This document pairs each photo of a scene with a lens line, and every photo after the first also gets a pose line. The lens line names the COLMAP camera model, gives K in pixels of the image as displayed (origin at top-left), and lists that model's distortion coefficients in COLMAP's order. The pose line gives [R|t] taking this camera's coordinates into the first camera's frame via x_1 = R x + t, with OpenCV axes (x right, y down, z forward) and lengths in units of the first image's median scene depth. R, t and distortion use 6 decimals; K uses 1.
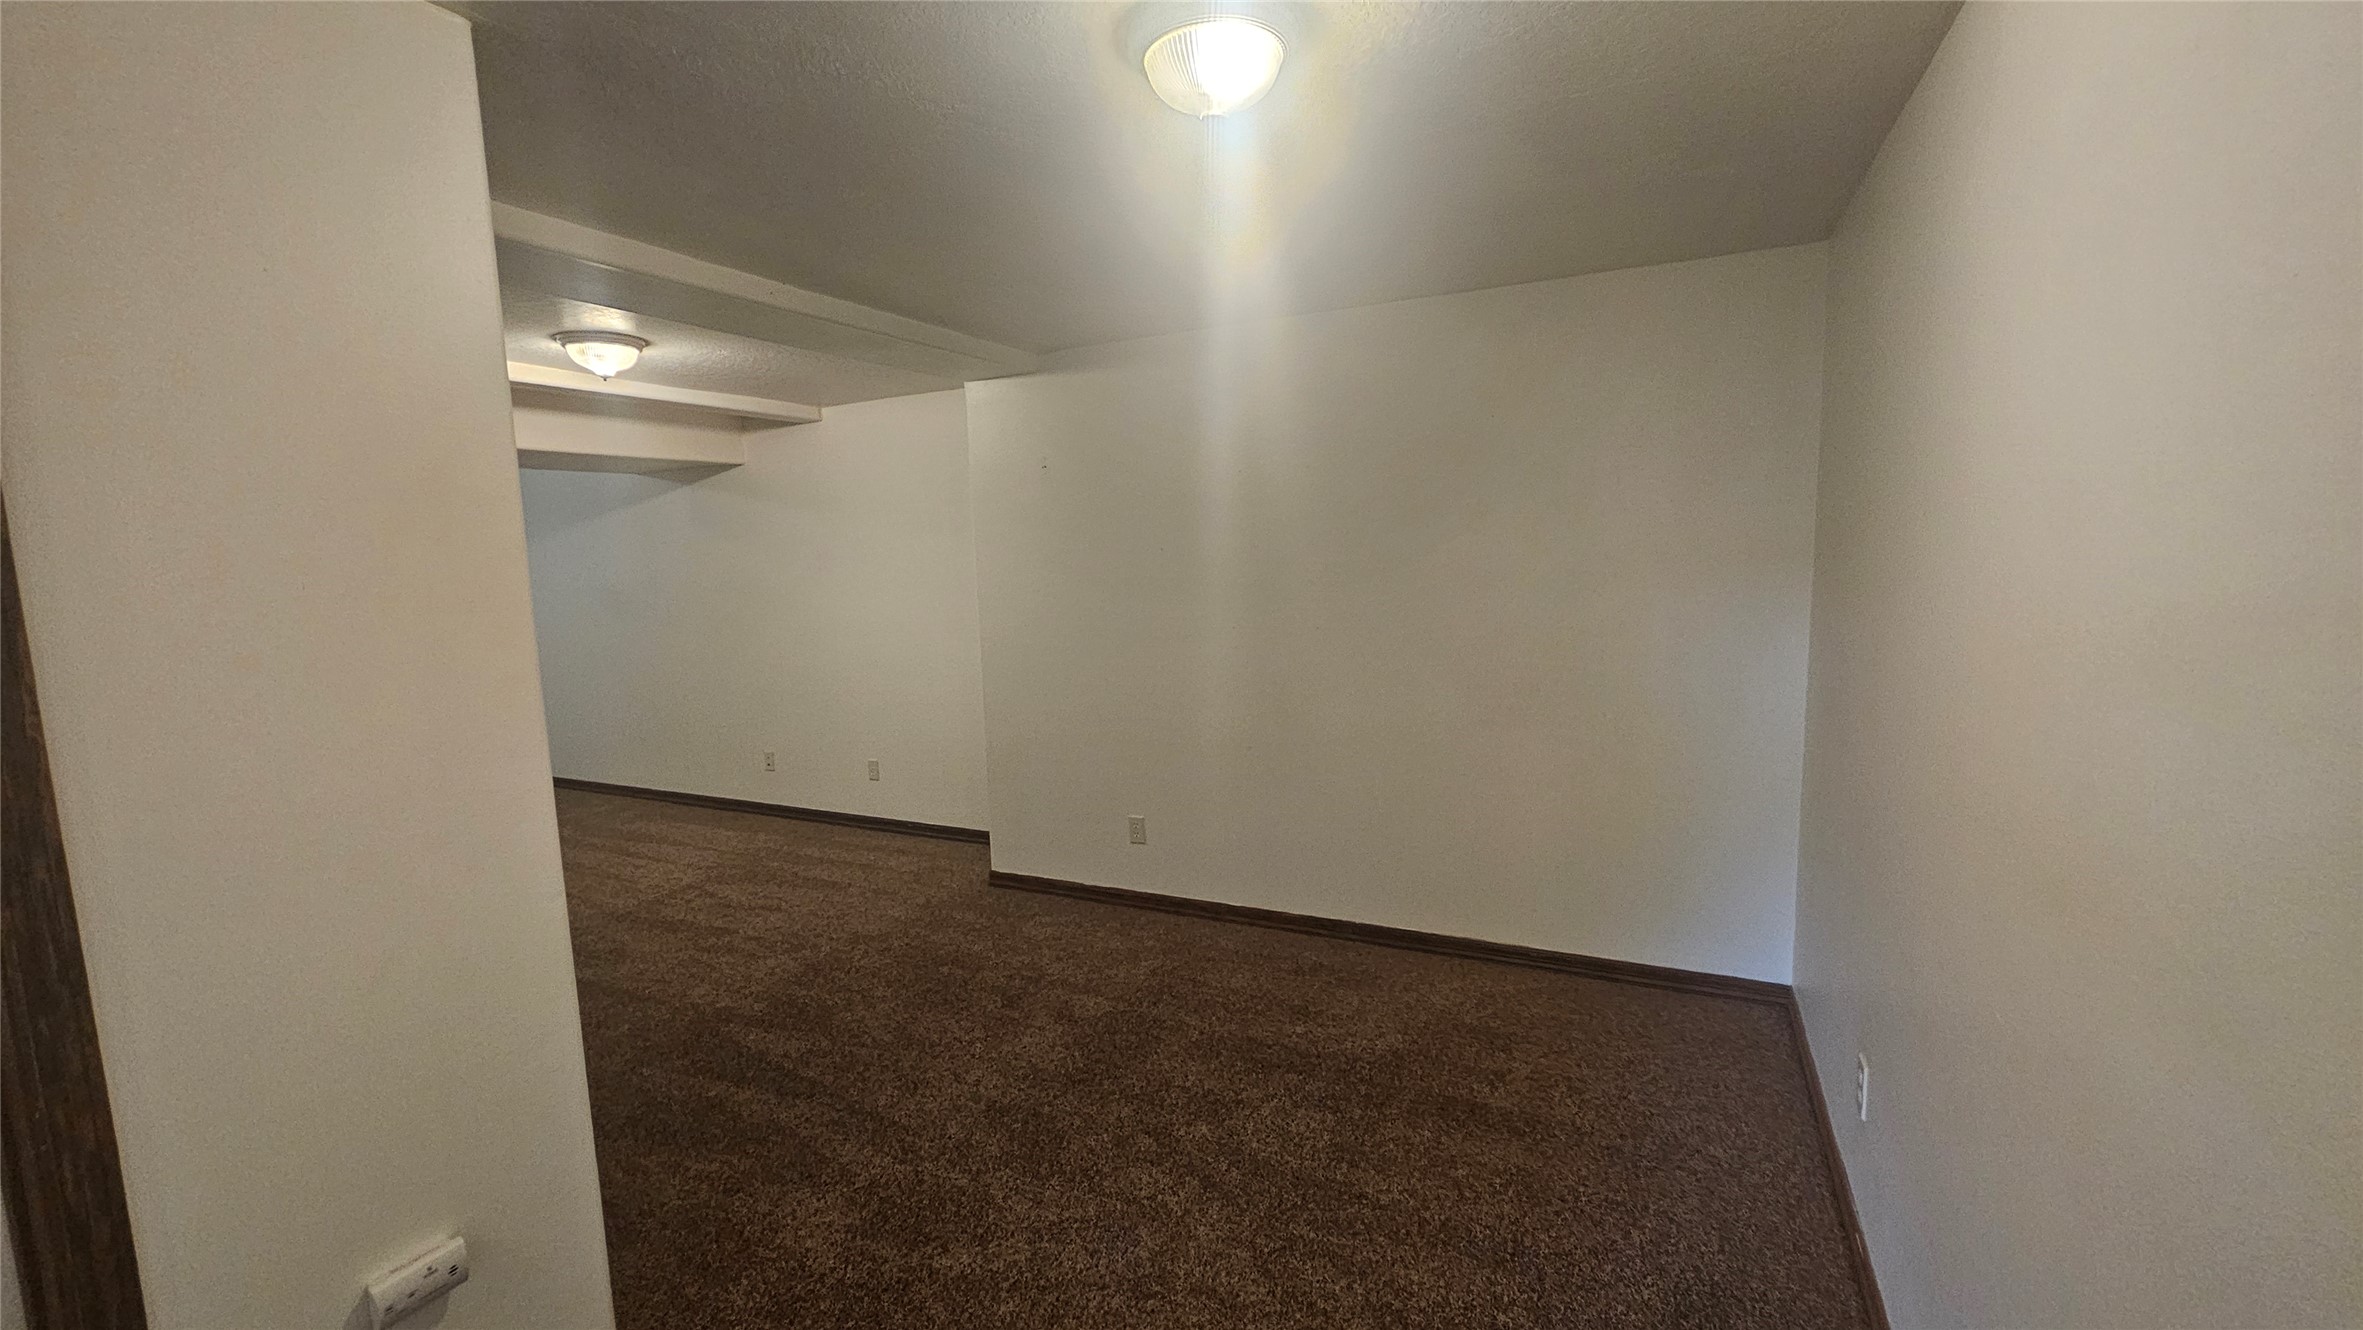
lens RADIAL K [[974.7, 0, 1171.0], [0, 974.7, 665.0], [0, 0, 1]] dist [-0.000130, -0.000933]
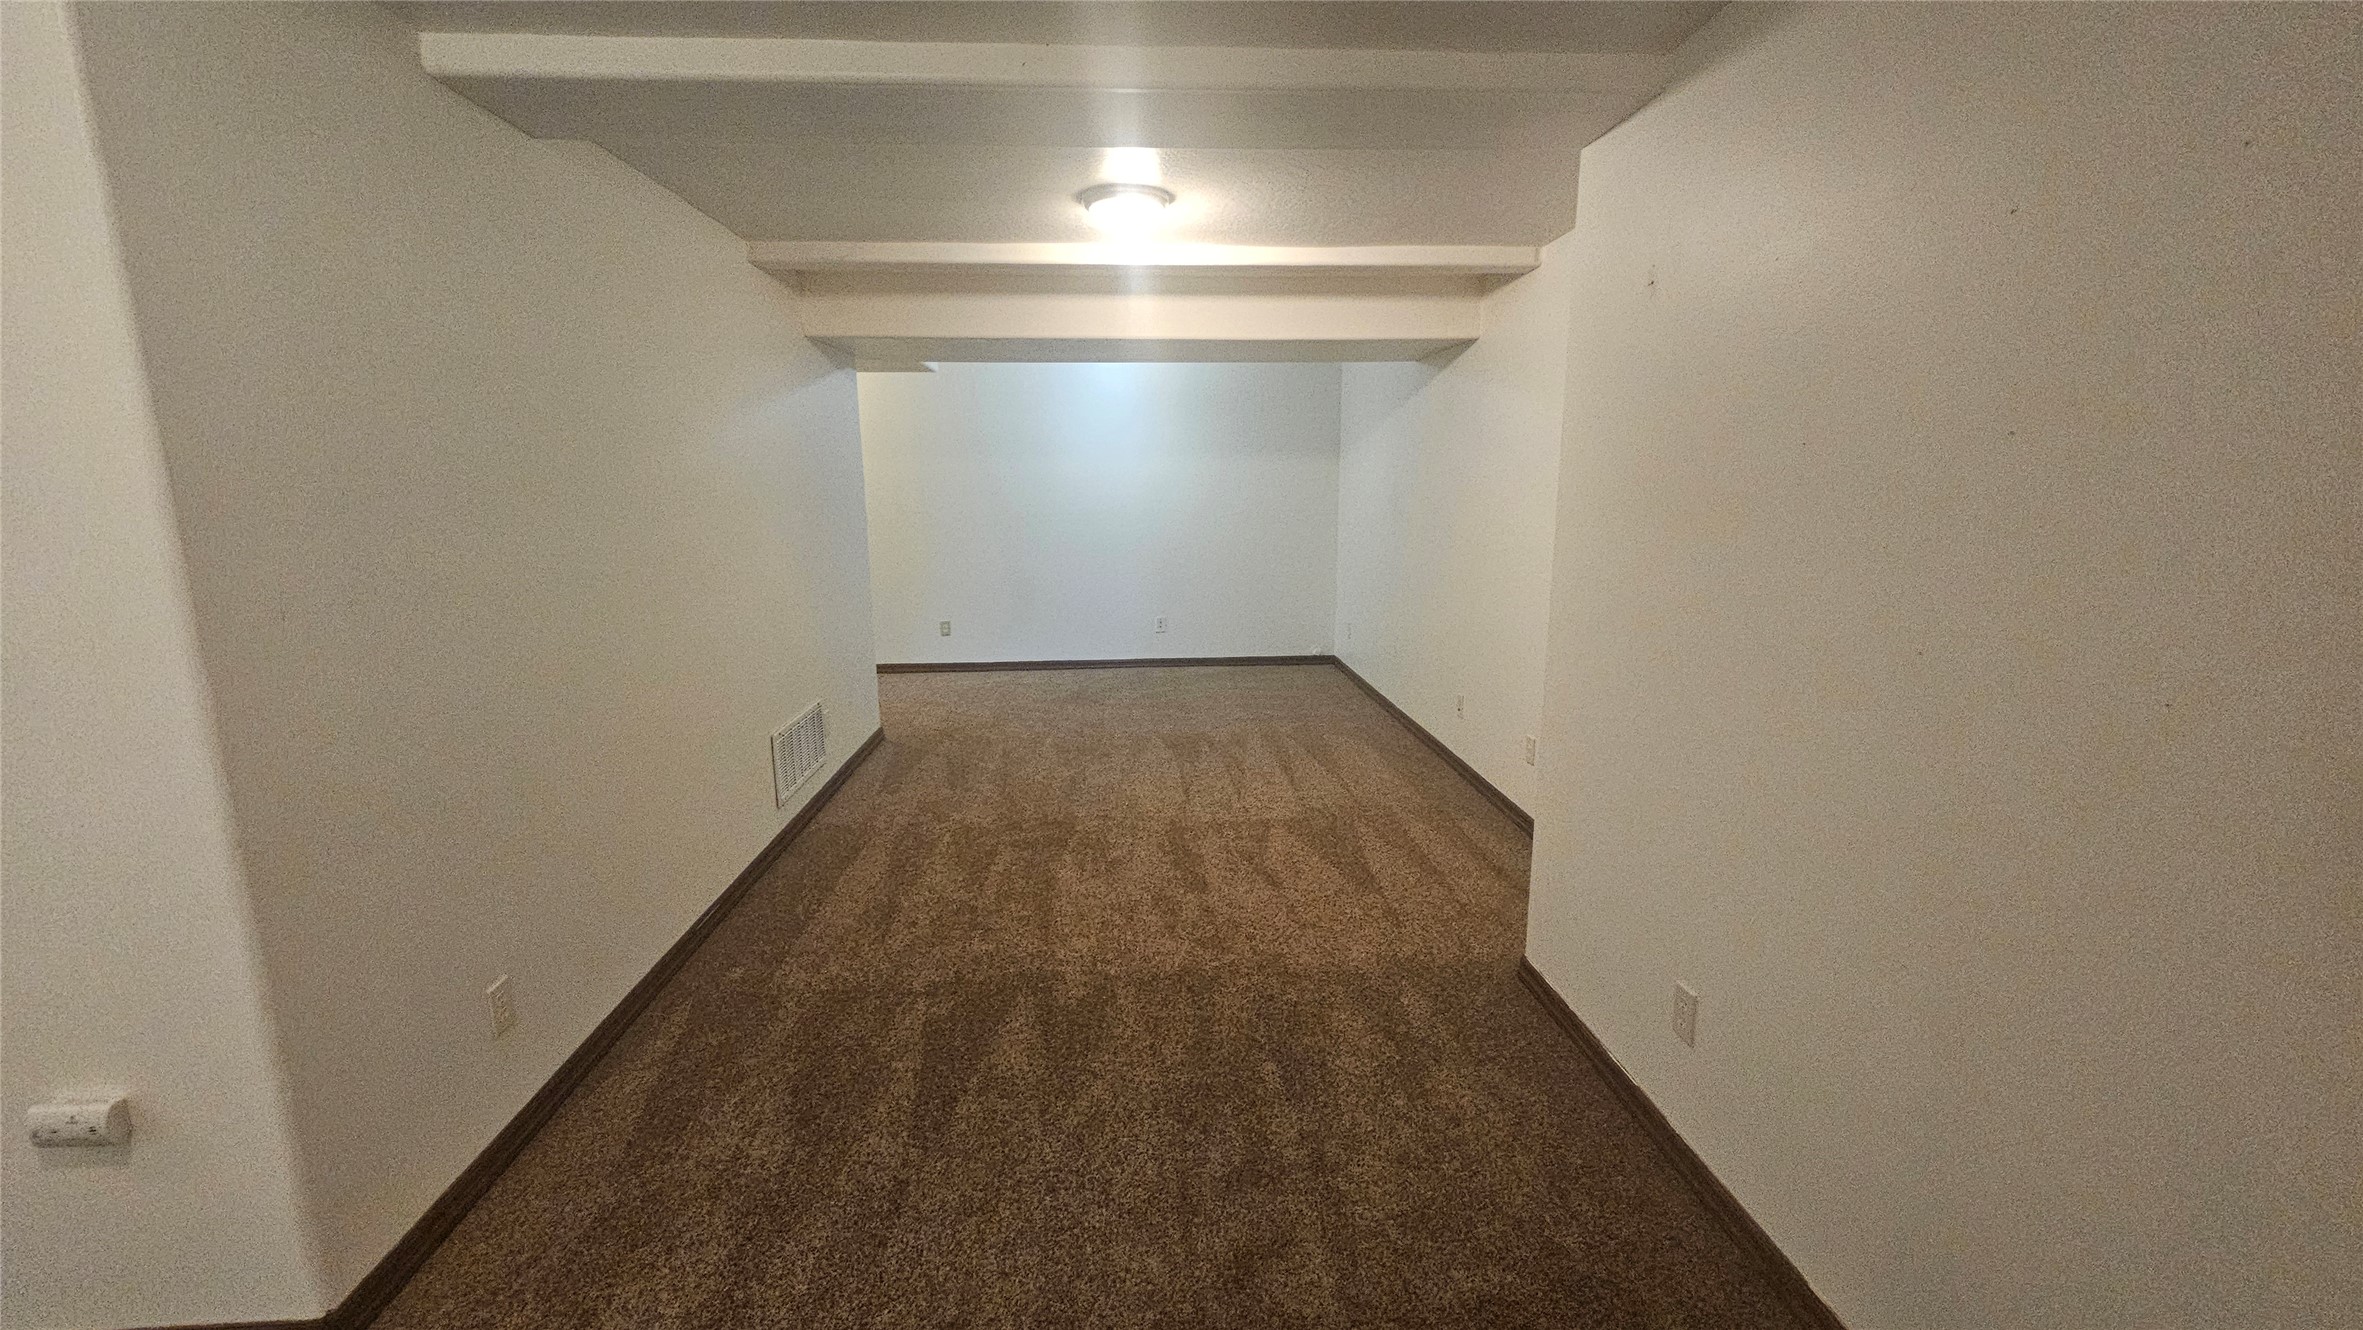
lens RADIAL K [[974.7, 0, 1185.4], [0, 974.7, 668.8], [0, 0, 1]] dist [-0.000130, -0.000933]
pose [[0.512042, 0.201182, -0.835068, 0.203482], [-0.118927, 0.979426, 0.163037, -0.052776], [0.850687, 0.015830, 0.525434, 0.479136]]
